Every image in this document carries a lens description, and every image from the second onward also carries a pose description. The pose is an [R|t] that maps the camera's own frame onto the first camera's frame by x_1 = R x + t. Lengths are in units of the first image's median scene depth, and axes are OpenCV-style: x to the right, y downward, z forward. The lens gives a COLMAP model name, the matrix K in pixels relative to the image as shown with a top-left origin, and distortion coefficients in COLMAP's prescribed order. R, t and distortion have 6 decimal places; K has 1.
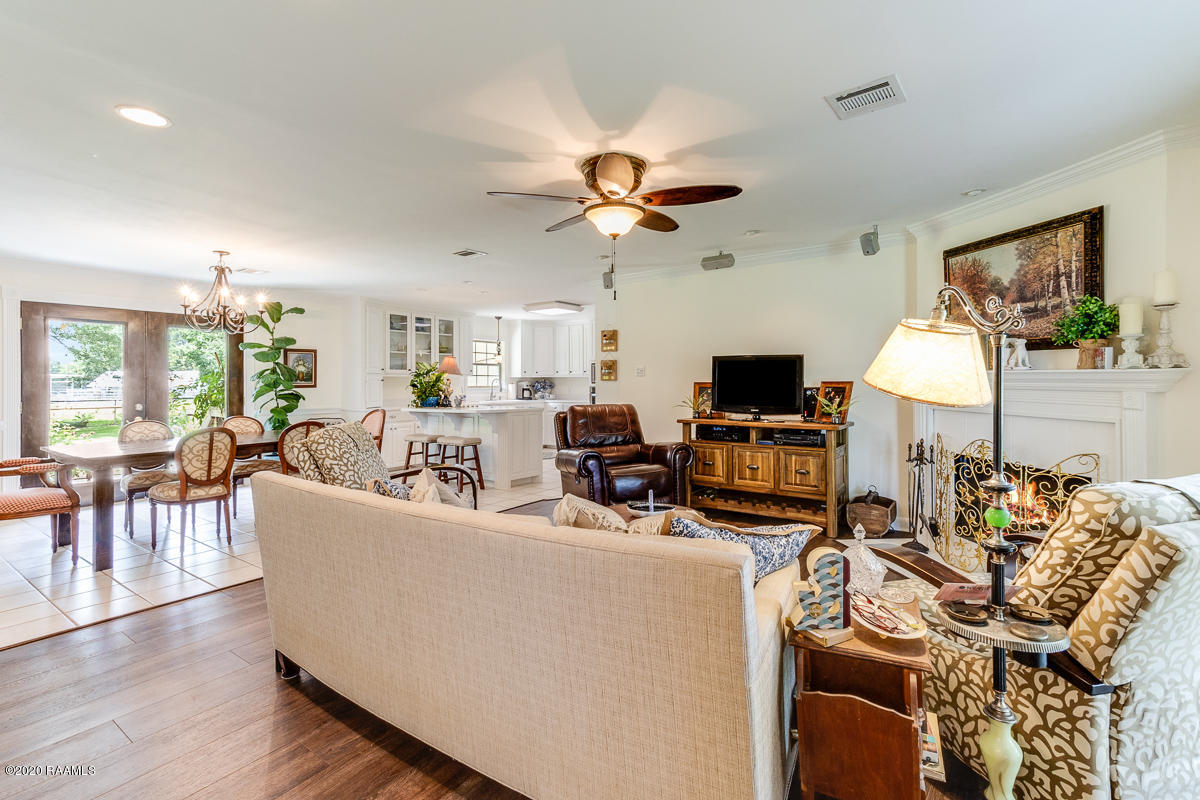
lens RADIAL K [[553.5, 0, 602.8], [0, 553.5, 382.7], [0, 0, 1]] dist [0.021365, 0.000269]
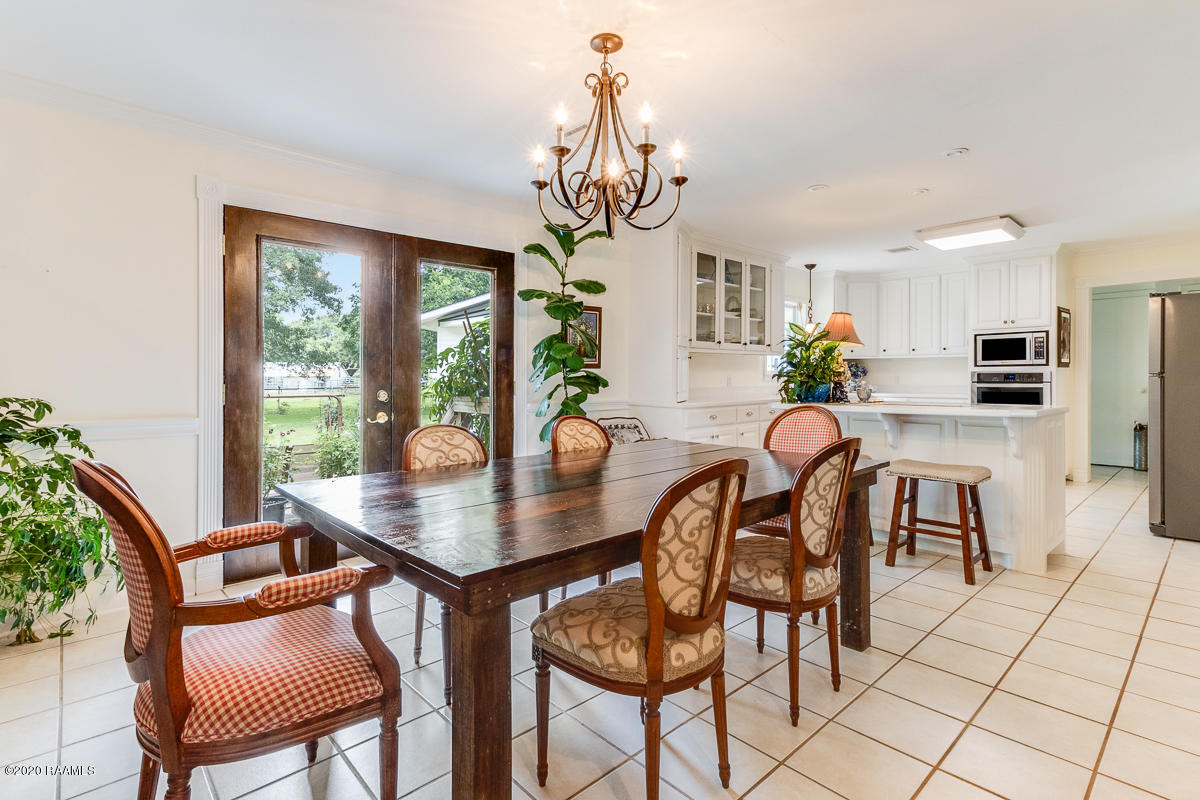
lens RADIAL K [[584.2, 0, 598.1], [0, 584.2, 373.8], [0, 0, 1]] dist [-0.000899, 0.000179]
pose [[0.980306, 0.004271, -0.197439, -0.455454], [-0.004907, 0.999984, -0.002733, 0.019935], [0.197425, 0.003648, 0.980311, 0.419933]]
